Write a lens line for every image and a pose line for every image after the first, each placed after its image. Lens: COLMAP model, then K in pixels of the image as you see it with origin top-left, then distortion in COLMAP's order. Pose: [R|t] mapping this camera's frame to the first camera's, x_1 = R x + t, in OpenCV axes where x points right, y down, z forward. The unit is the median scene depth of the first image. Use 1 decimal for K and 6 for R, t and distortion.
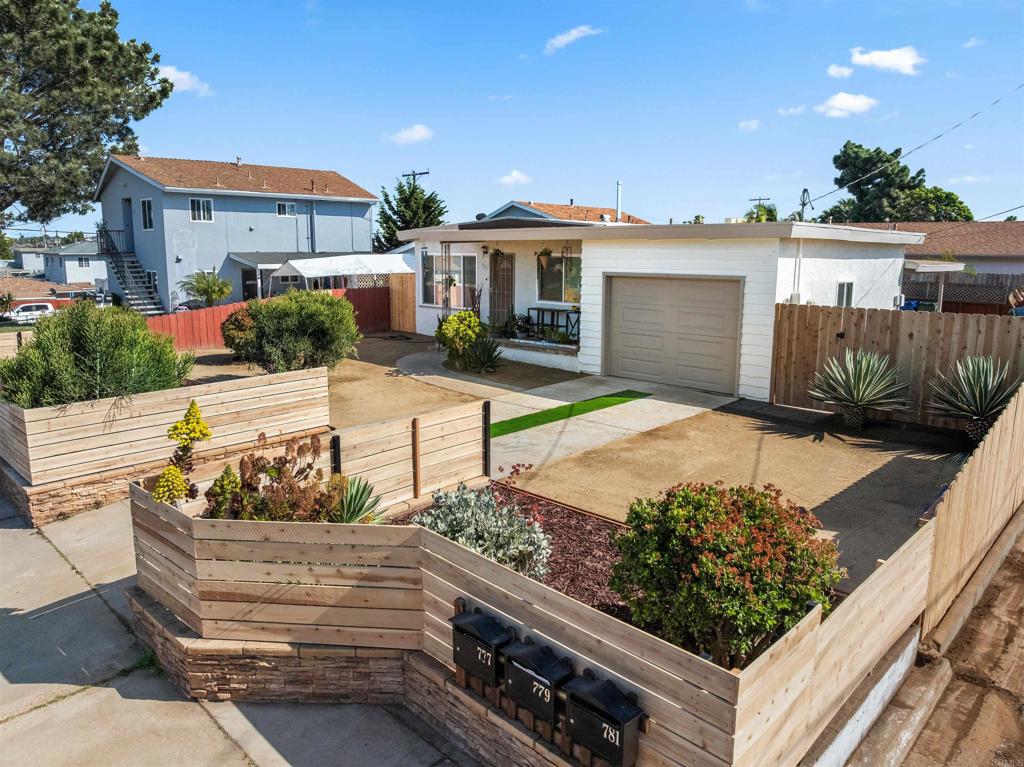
lens RADIAL K [[714.8, 0, 512.0], [0, 714.8, 383.5], [0, 0, 1]] dist [-0.029736, -0.001790]
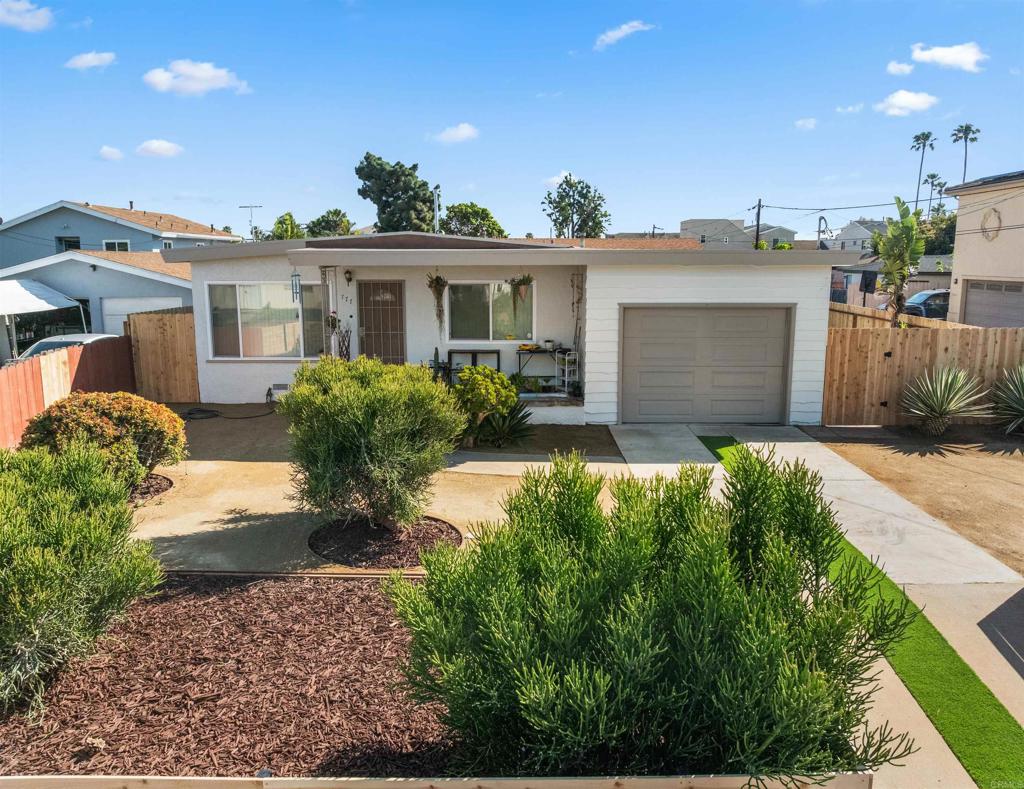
lens RADIAL K [[742.8, 0, 532.2], [0, 742.8, 392.6], [0, 0, 1]] dist [-0.041671, 0.002423]
pose [[0.714575, -0.127288, 0.687881, -0.454971], [0.130962, 0.990263, 0.047198, -0.085955], [-0.687191, 0.056360, 0.724287, 0.358803]]
